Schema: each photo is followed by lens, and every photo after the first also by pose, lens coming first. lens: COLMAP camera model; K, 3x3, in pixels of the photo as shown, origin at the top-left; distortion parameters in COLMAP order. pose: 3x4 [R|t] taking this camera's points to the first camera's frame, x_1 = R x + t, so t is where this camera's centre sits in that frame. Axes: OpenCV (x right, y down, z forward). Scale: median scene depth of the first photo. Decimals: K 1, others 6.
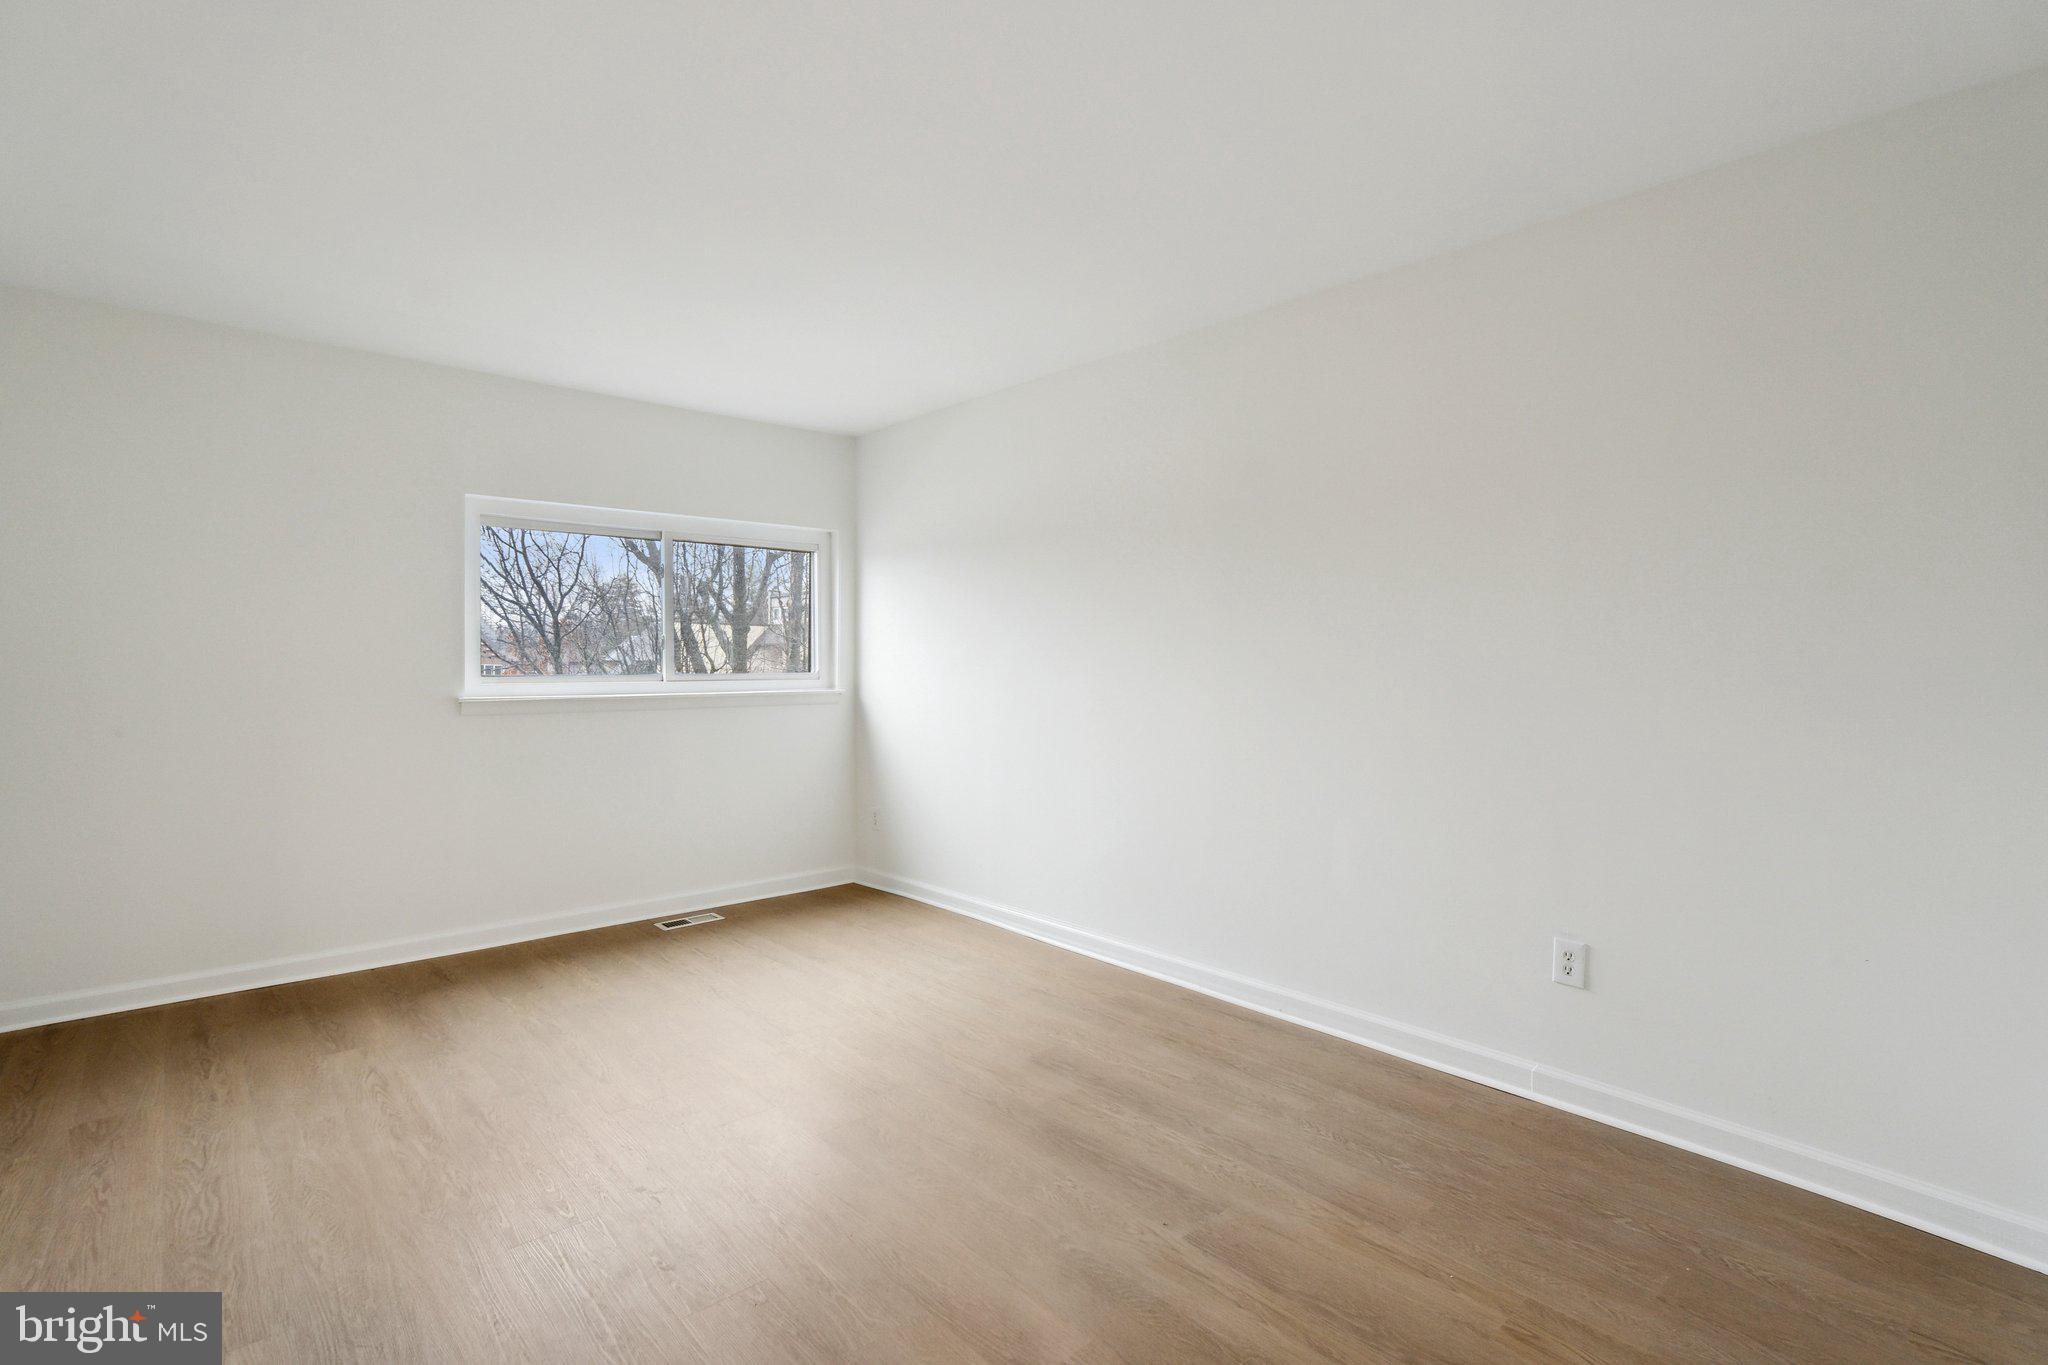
lens RADIAL K [[941.6, 0, 1037.1], [0, 941.6, 675.6], [0, 0, 1]] dist [0.003832, 0.001410]
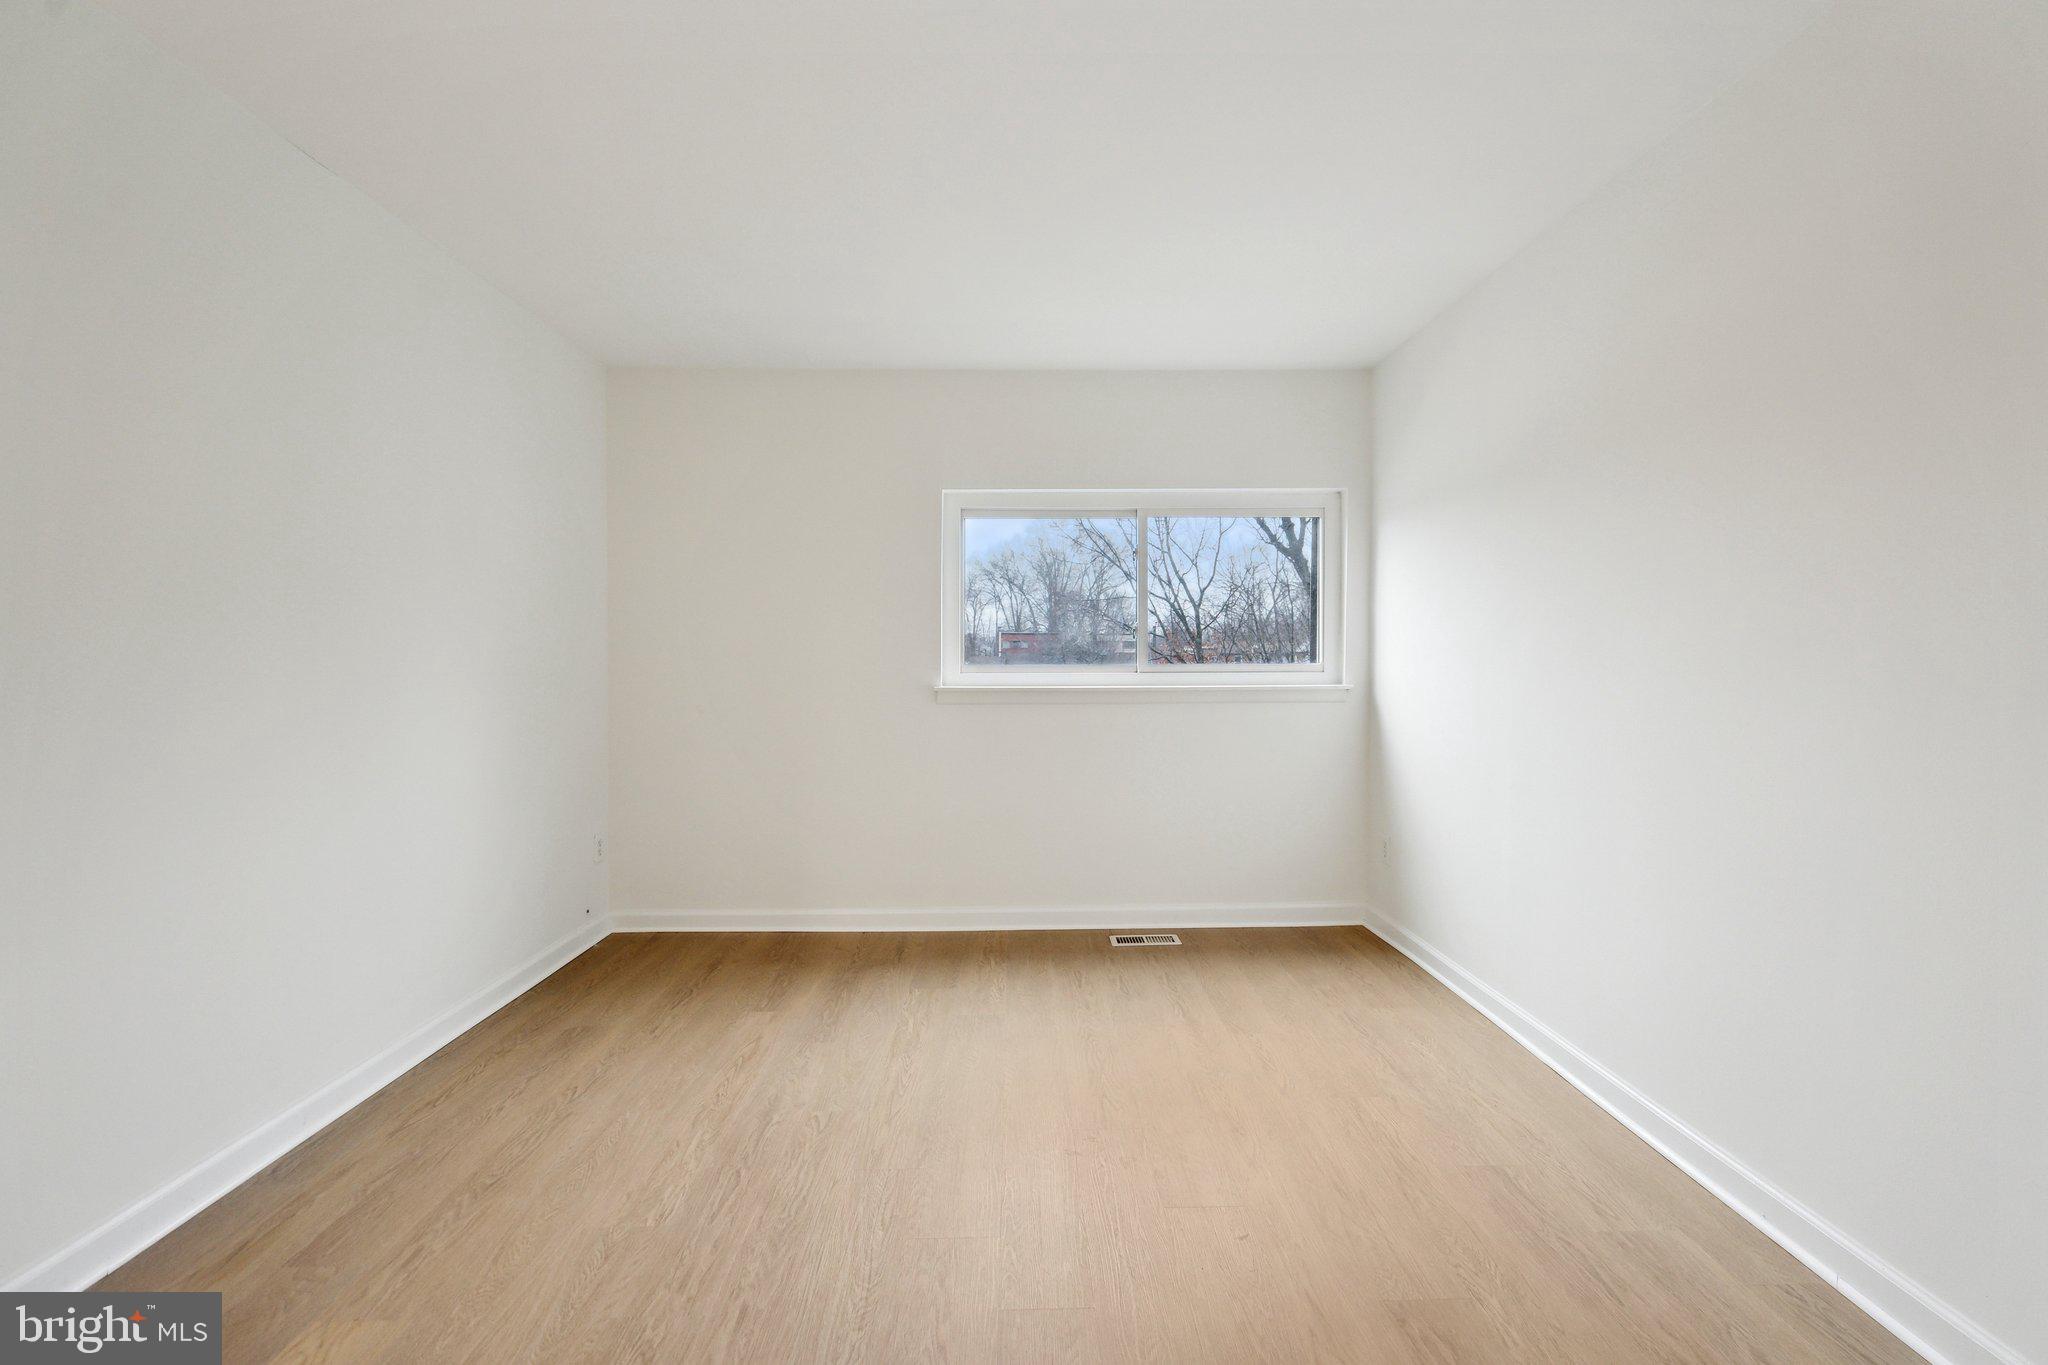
lens RADIAL K [[941.6, 0, 1037.1], [0, 941.6, 675.6], [0, 0, 1]] dist [0.003832, 0.001410]
pose [[0.763411, 0.013586, -0.645770, 0.141188], [-0.007263, 0.999896, 0.012450, -0.002099], [0.645872, -0.004814, 0.763431, 0.273184]]
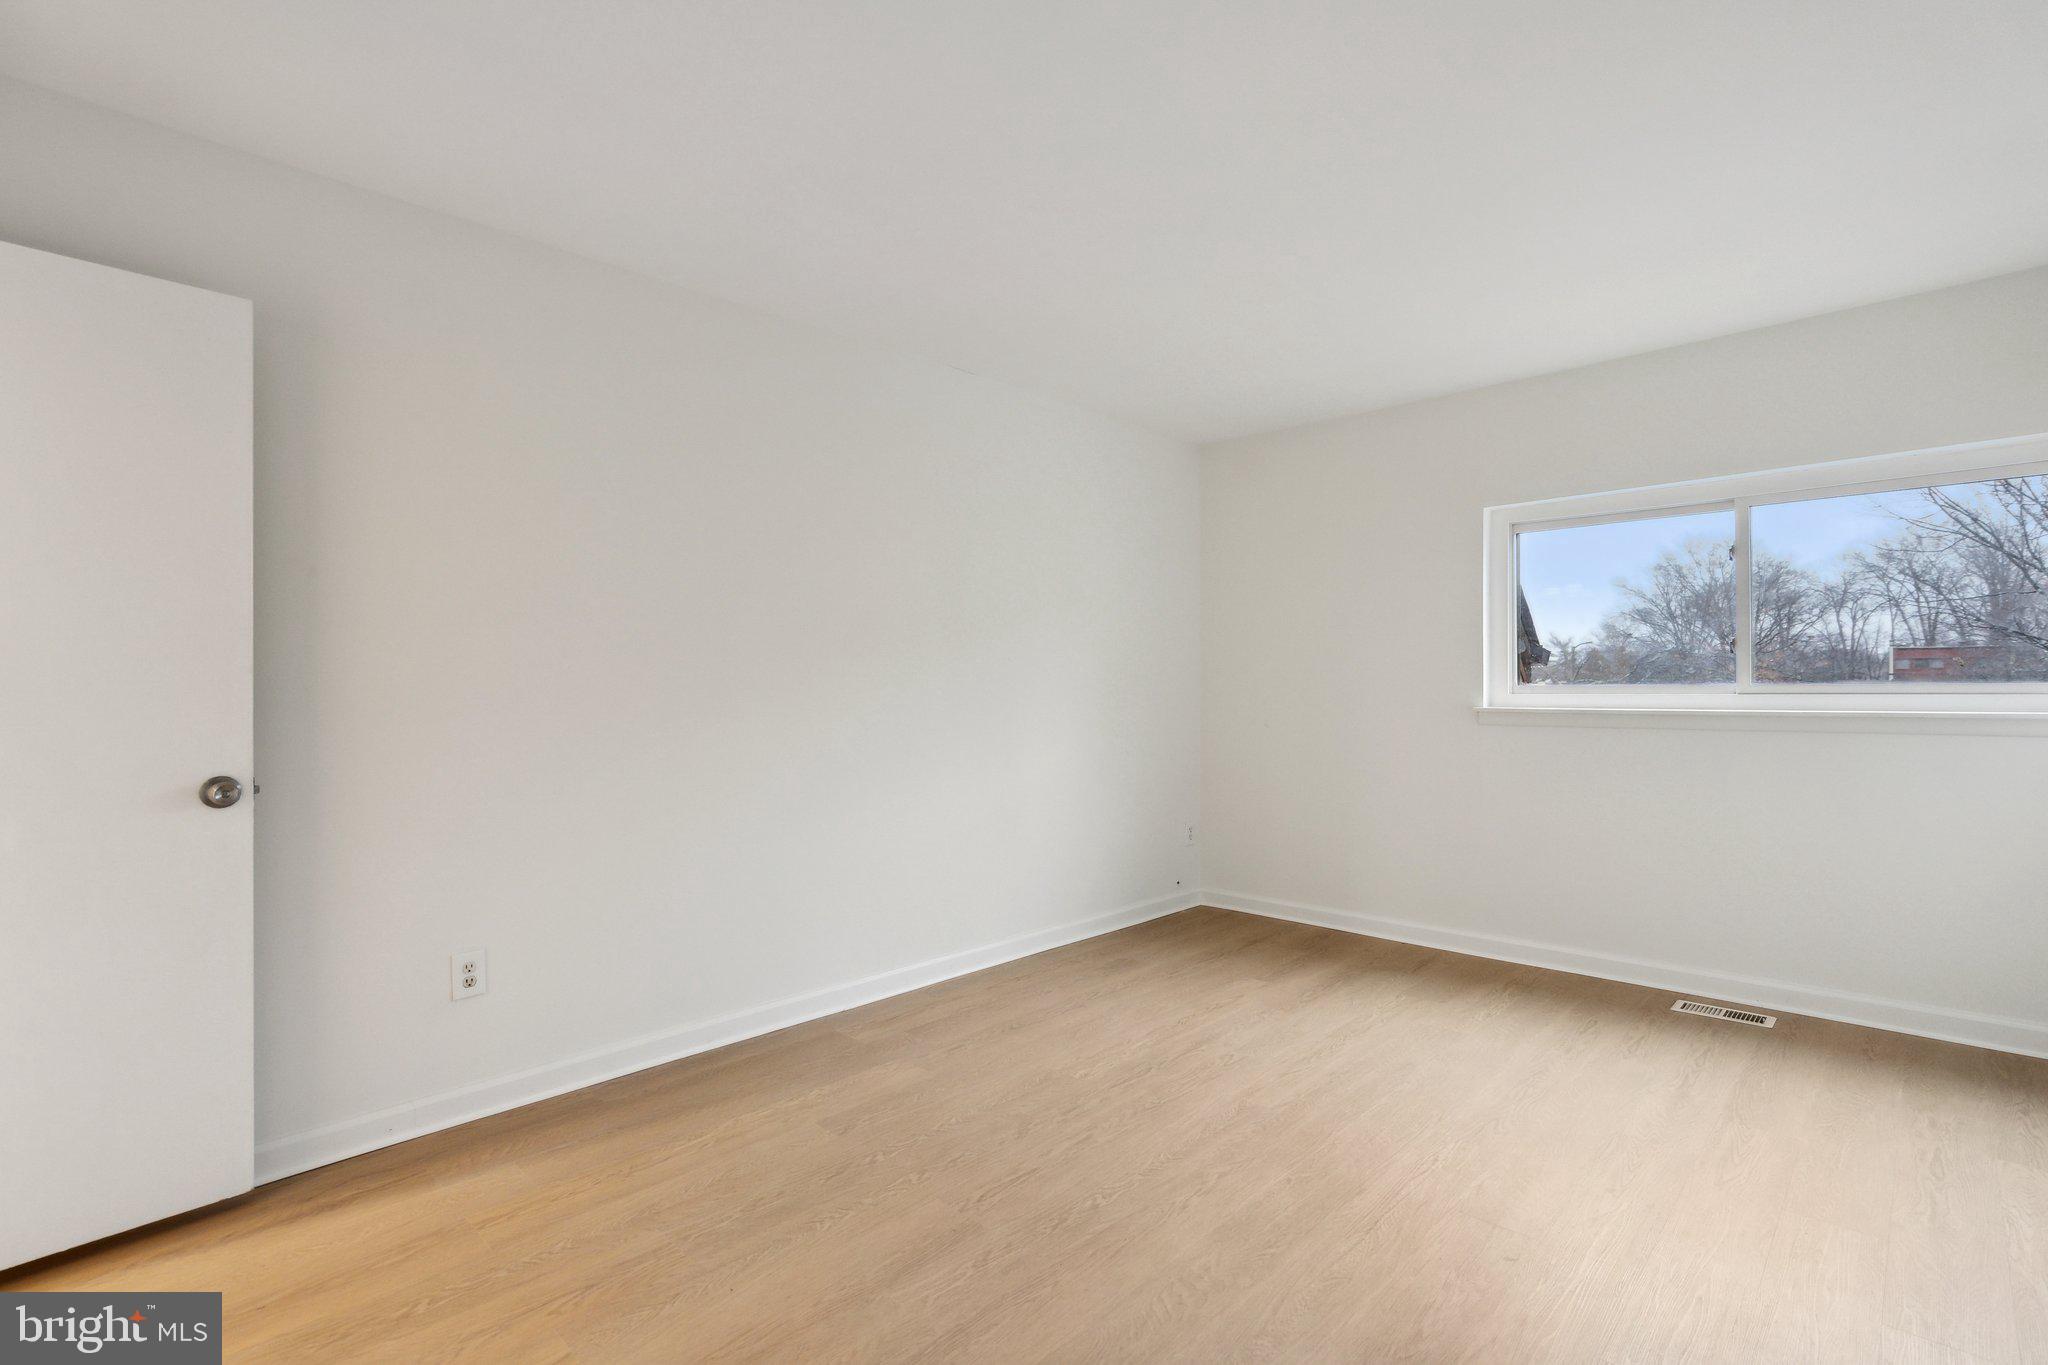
lens RADIAL K [[941.6, 0, 1037.1], [0, 941.6, 675.6], [0, 0, 1]] dist [0.003832, 0.001410]
pose [[0.089719, -0.010425, -0.995913, 0.362481], [-0.004722, 0.999930, -0.010893, 0.002290], [0.995956, 0.005680, 0.089664, 0.419868]]
